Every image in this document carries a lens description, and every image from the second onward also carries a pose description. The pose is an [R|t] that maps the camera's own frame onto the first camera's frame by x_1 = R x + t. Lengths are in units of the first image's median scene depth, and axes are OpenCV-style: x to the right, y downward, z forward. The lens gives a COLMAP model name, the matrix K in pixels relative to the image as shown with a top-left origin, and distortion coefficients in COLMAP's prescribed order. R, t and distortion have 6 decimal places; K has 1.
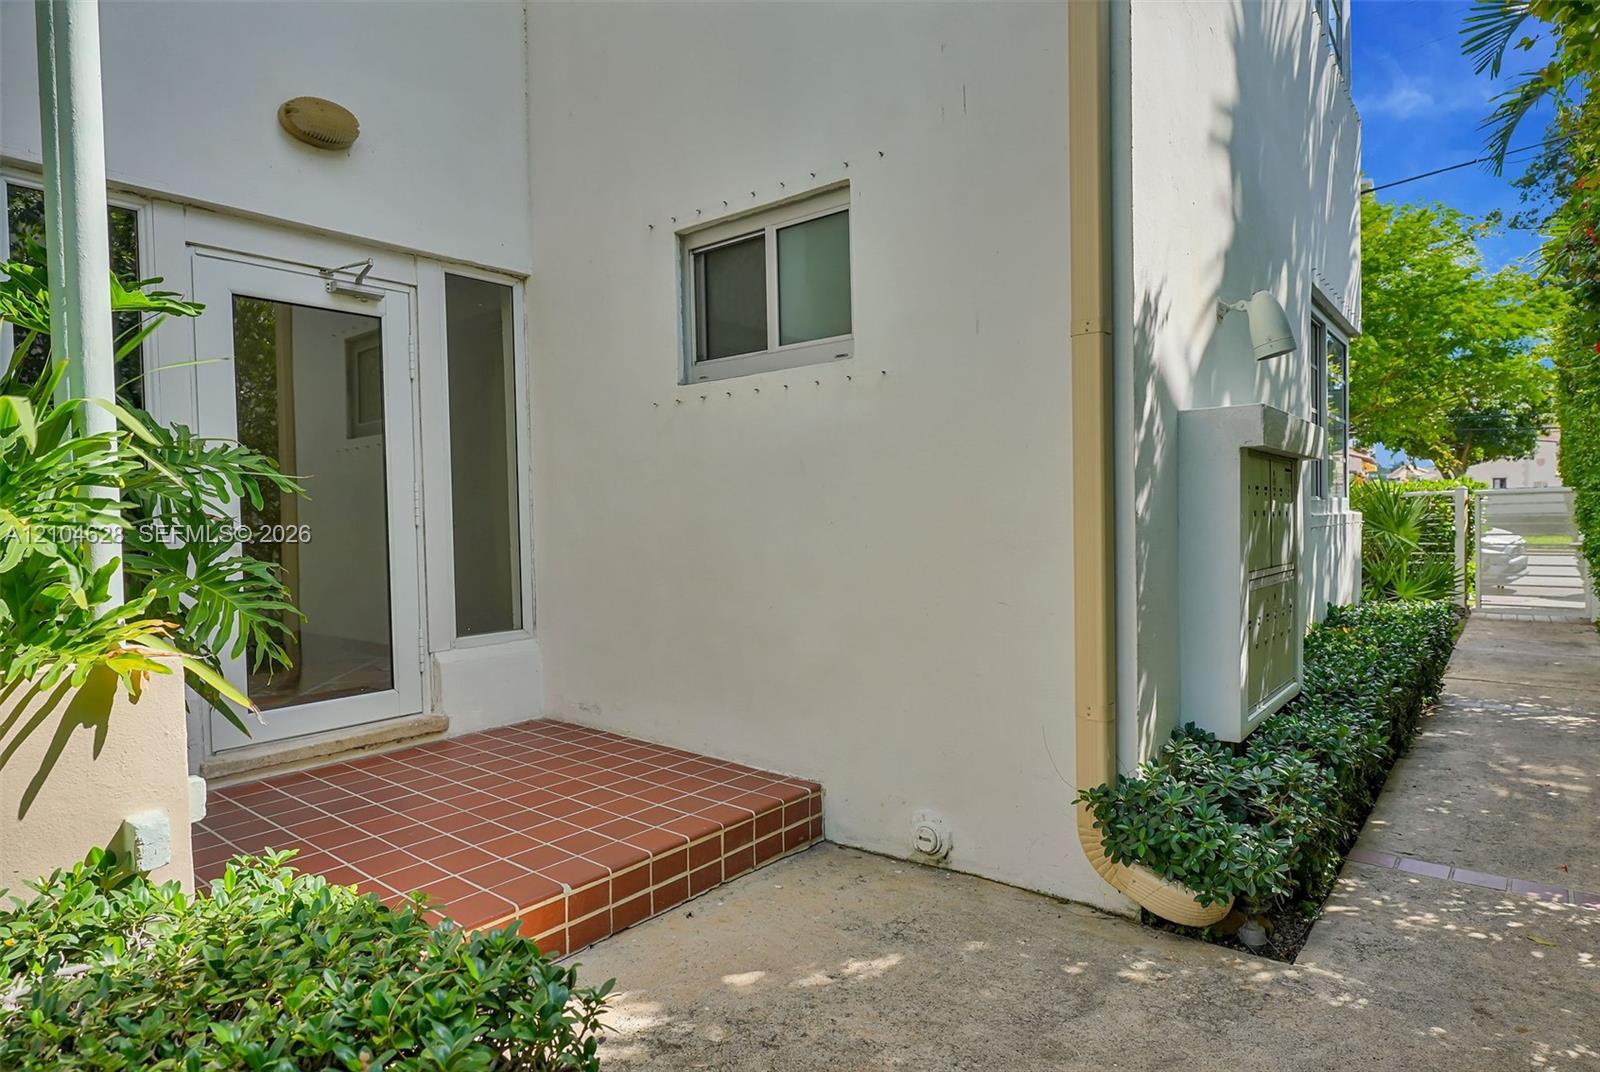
lens RADIAL K [[893.1, 0, 800.0], [0, 893.1, 536.0], [0, 0, 1]] dist [0.001276, 0.000484]
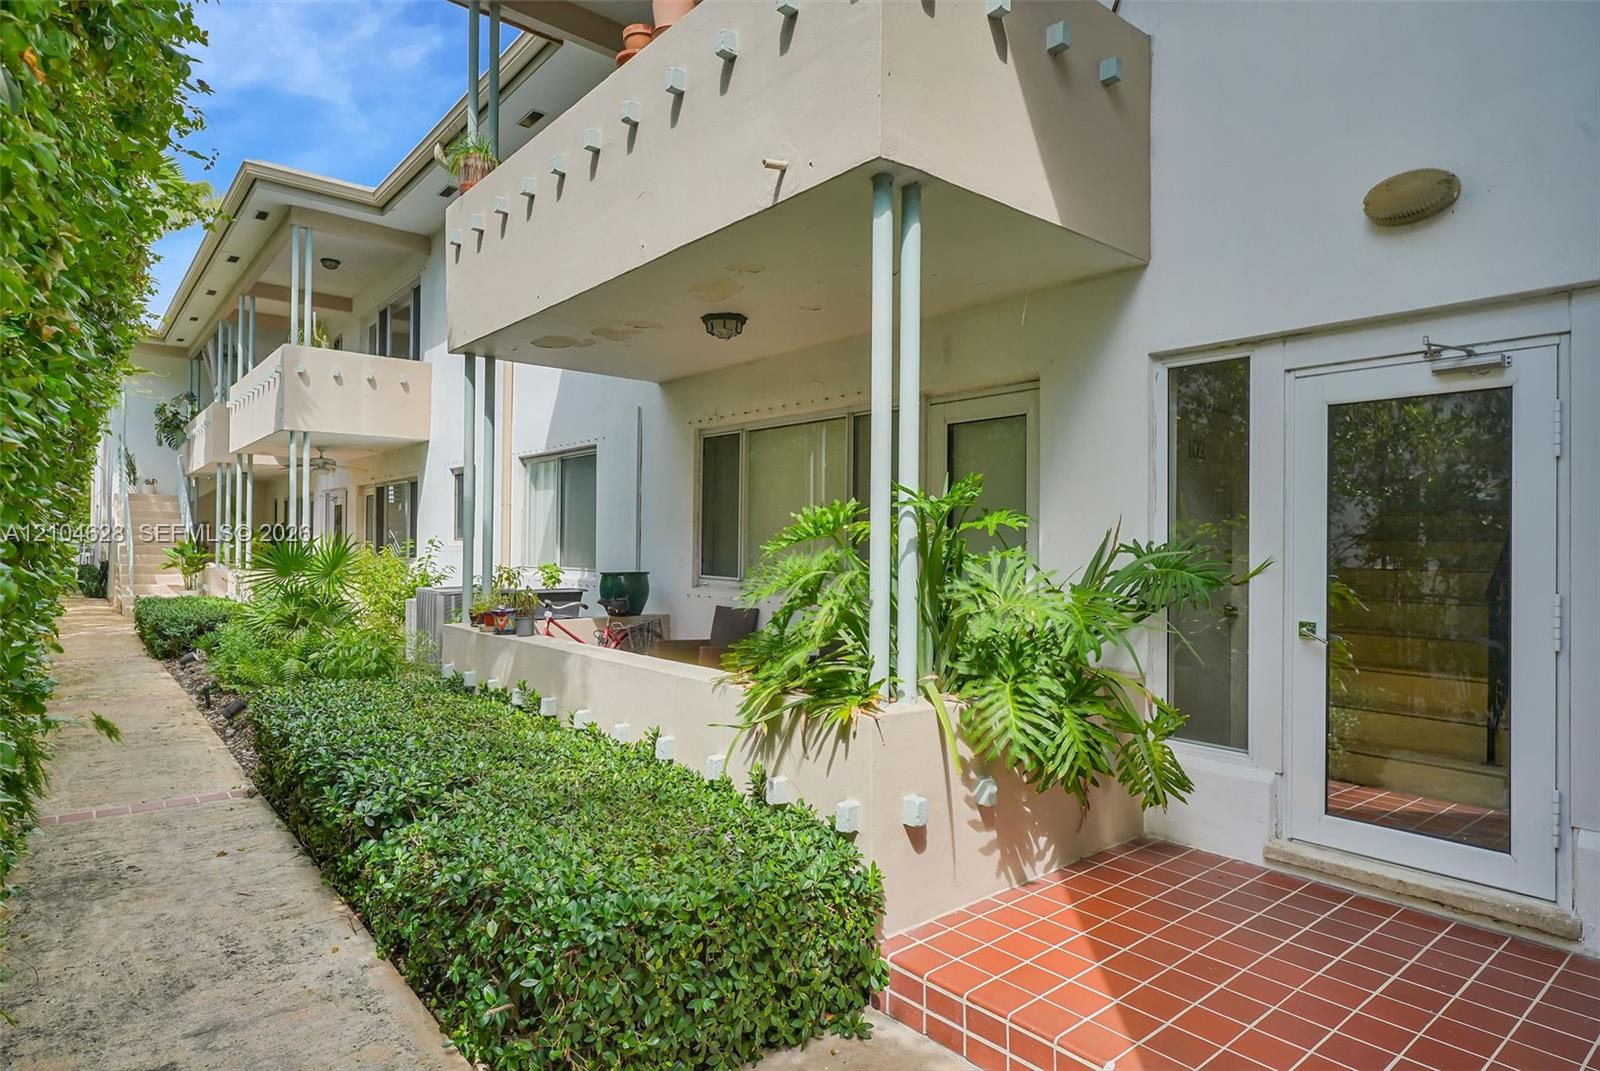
lens RADIAL K [[893.1, 0, 800.0], [0, 893.1, 535.5], [0, 0, 1]] dist [0.001276, 0.000484]
pose [[-0.178851, 0.004805, -0.983865, 0.461852], [-0.036293, 0.999275, 0.011478, -0.102793], [0.983207, 0.037760, -0.178547, 0.550662]]
